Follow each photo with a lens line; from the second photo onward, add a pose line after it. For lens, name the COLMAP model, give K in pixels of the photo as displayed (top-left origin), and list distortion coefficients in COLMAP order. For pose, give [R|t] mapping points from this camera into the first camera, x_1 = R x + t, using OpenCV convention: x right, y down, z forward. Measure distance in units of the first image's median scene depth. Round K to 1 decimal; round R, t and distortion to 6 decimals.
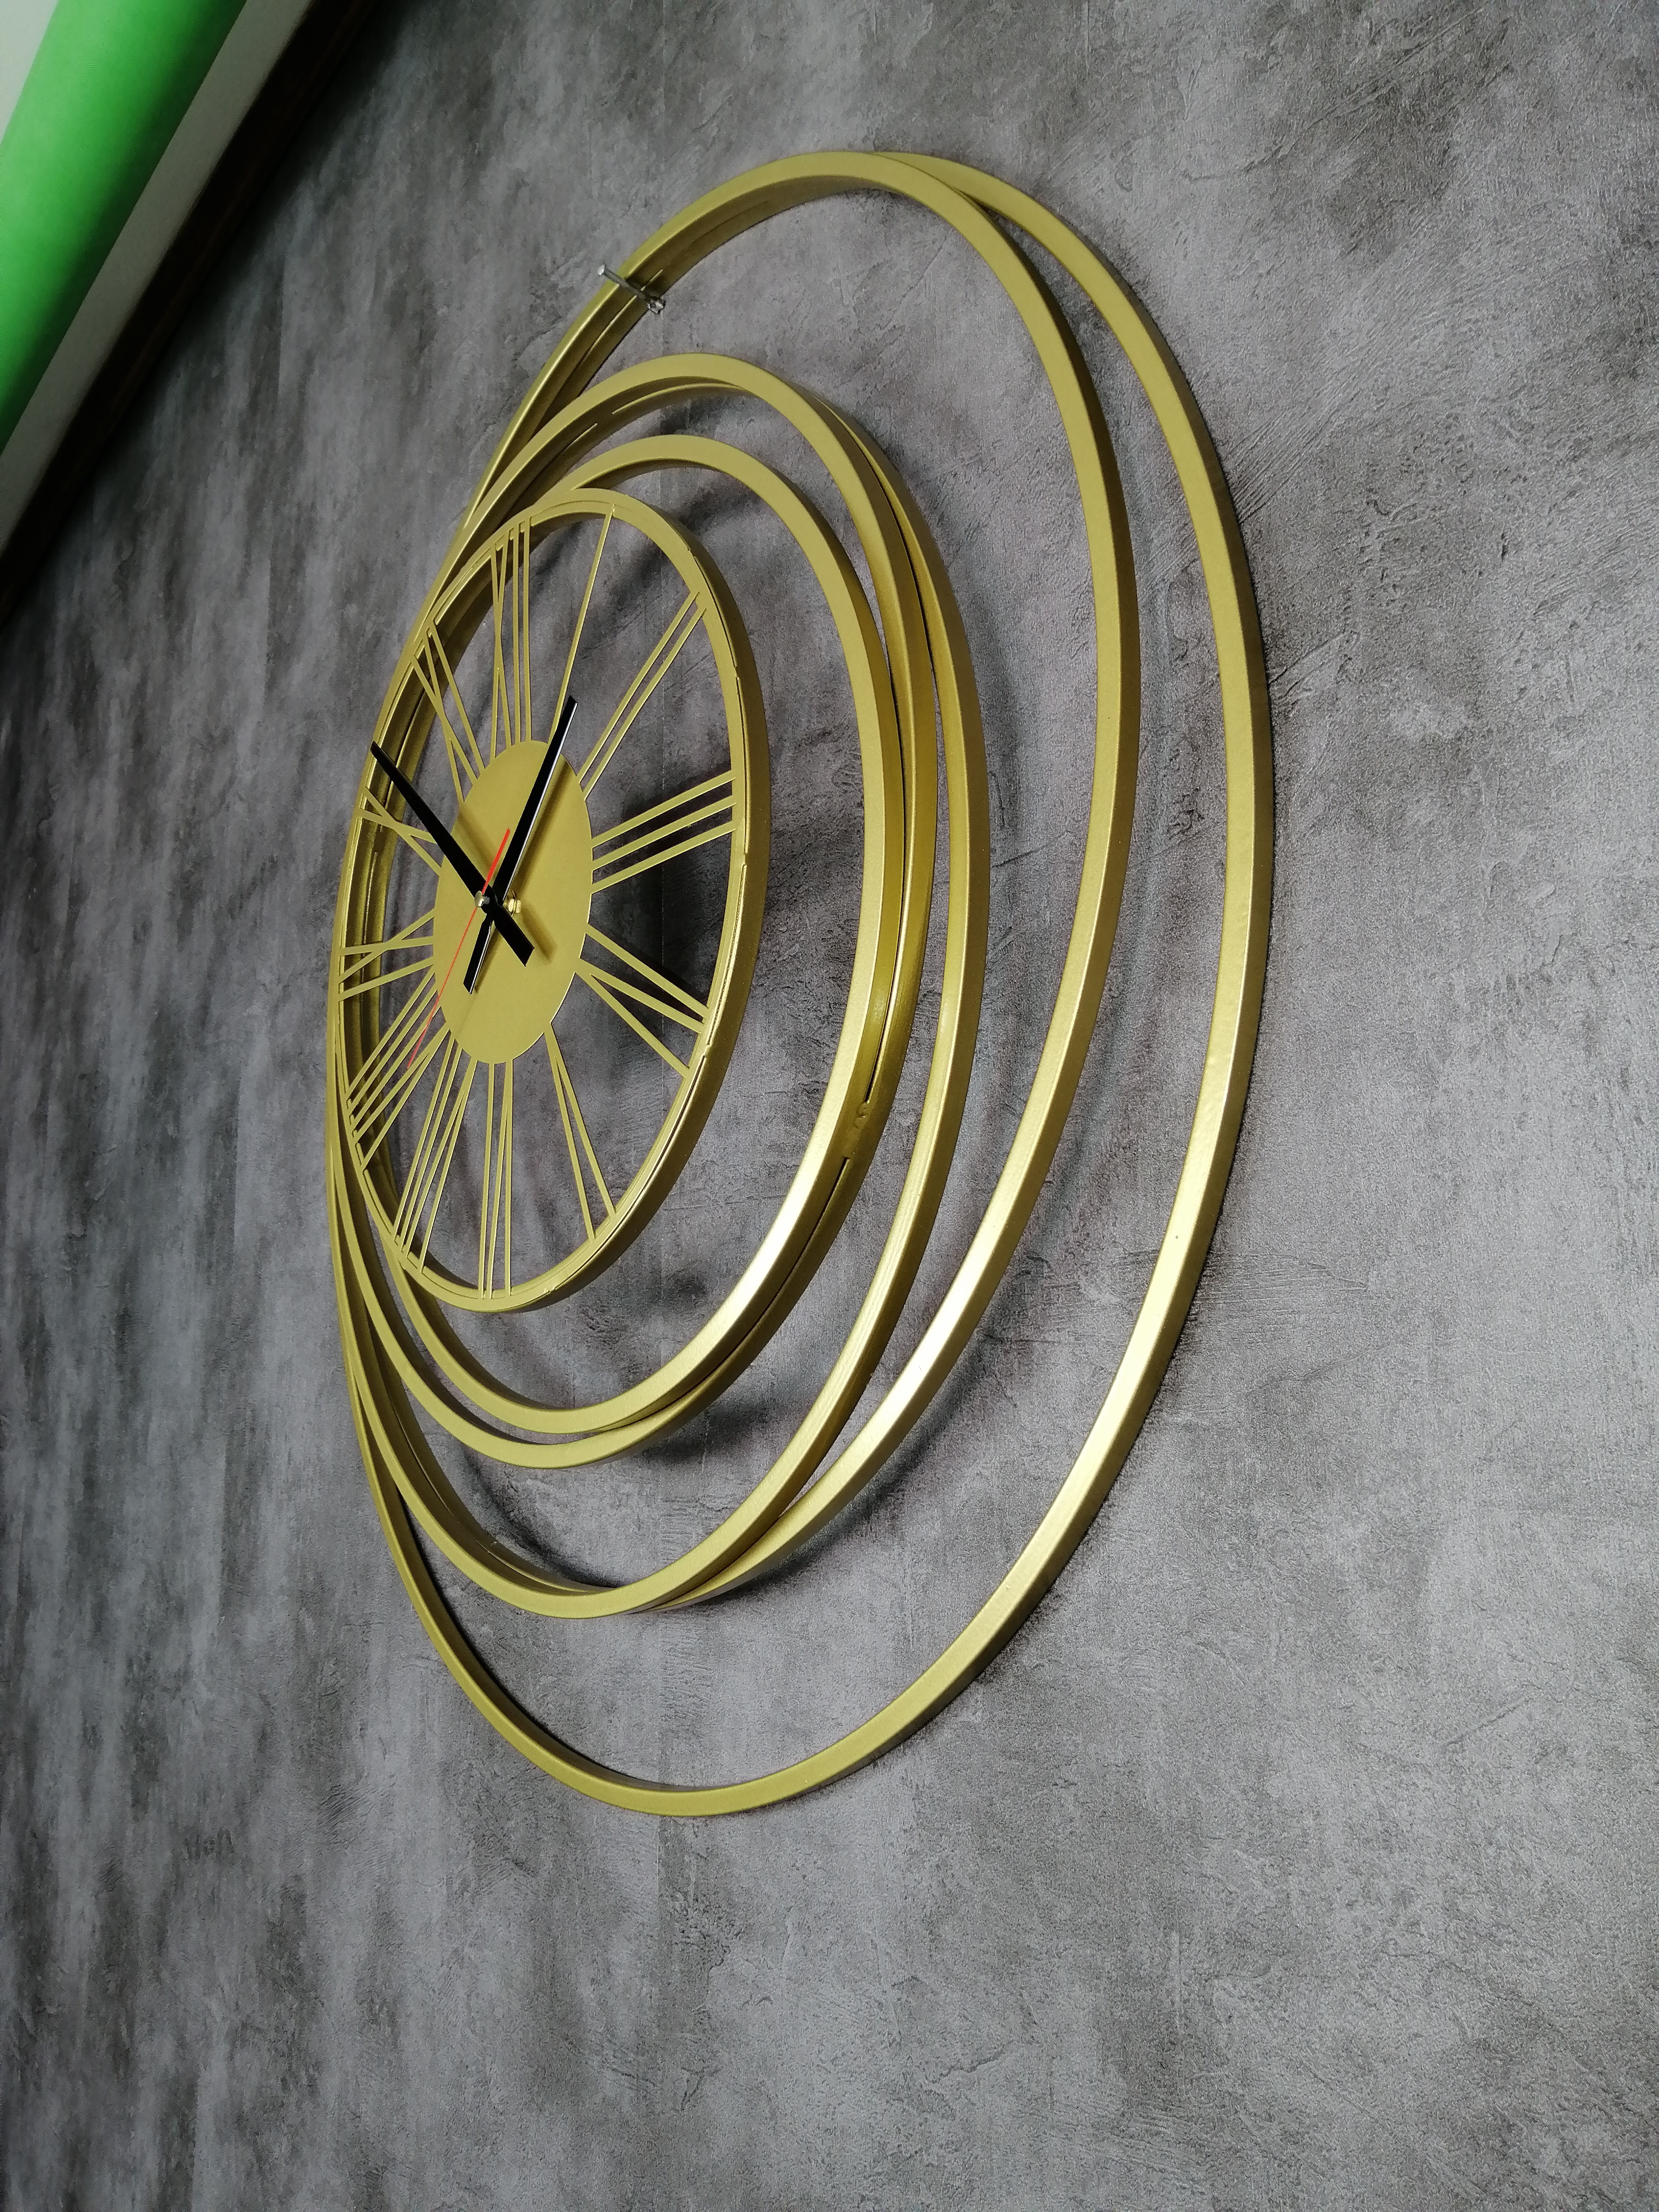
lens RADIAL K [[1745.4, 0, 813.3], [0, 1745.4, 1117.3], [0, 0, 1]] dist [-0.023030, 0.018655]
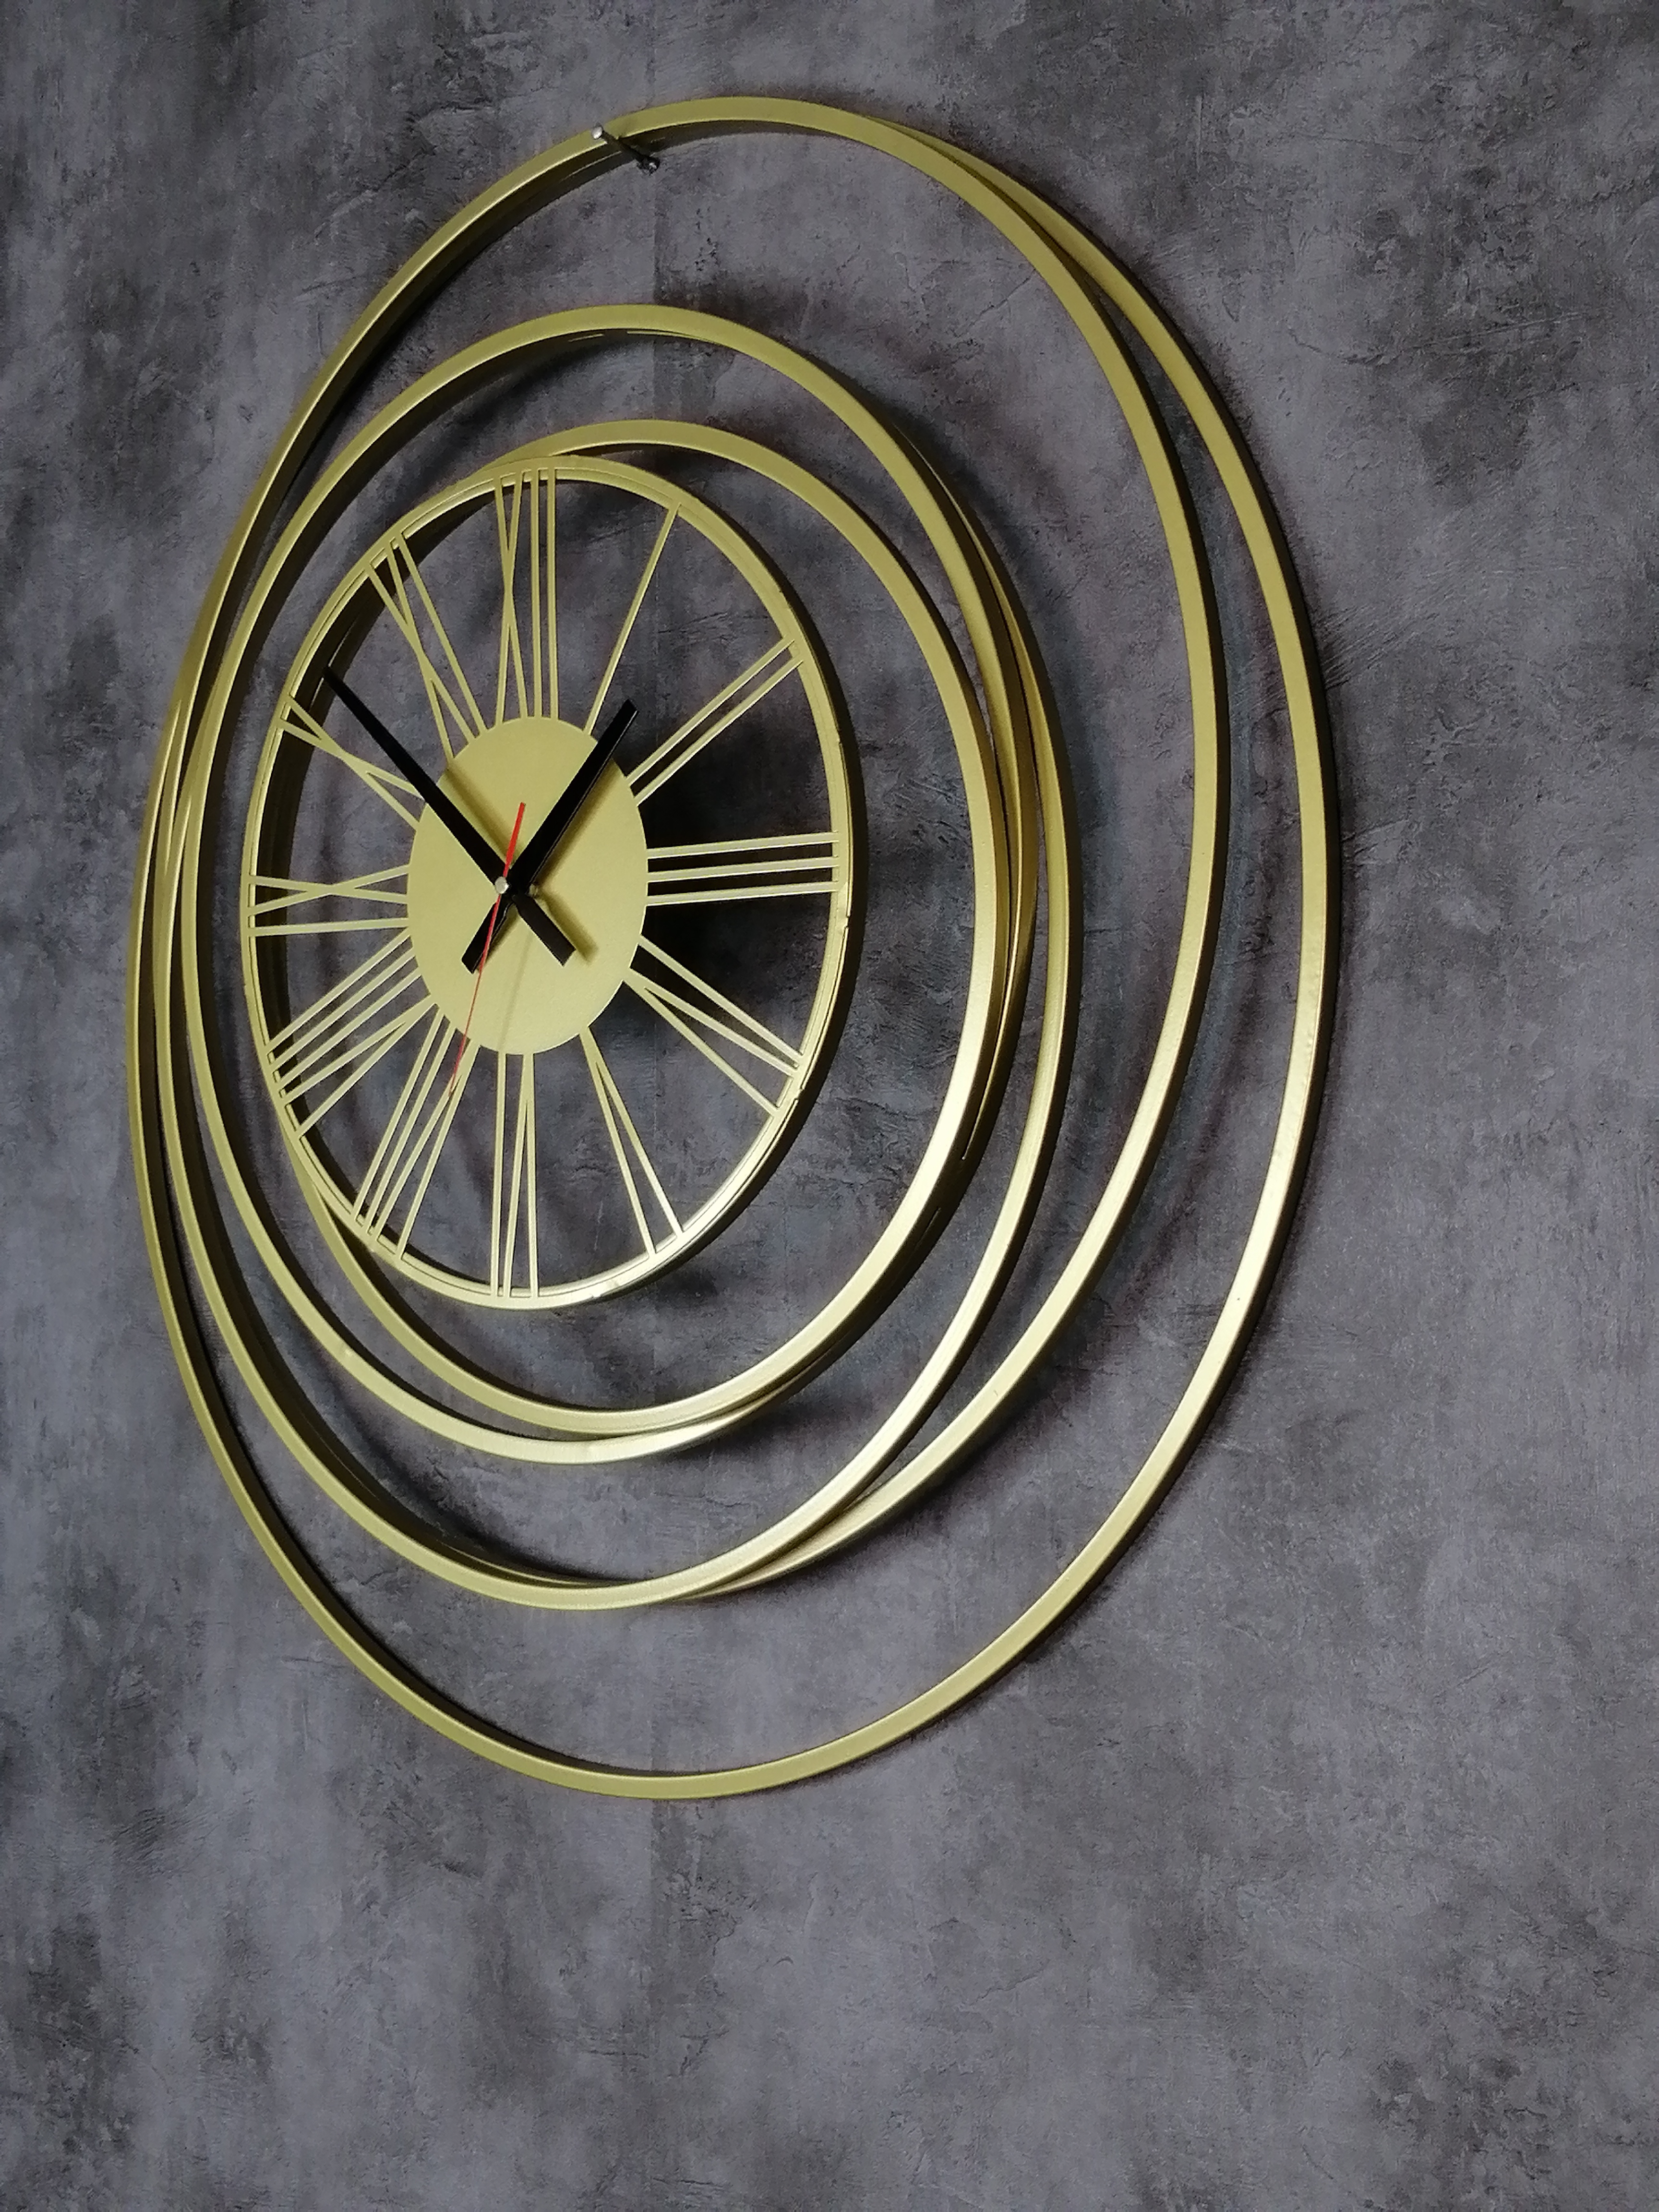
lens RADIAL K [[3219.7, 0, 822.3], [0, 3219.7, 1135.4], [0, 0, 1]] dist [0.269273, -1.279577]
pose [[0.979325, 0.022811, 0.201002, -0.411460], [-0.048983, 0.990793, 0.126216, -0.245161], [-0.196272, -0.133452, 0.971426, -0.869891]]
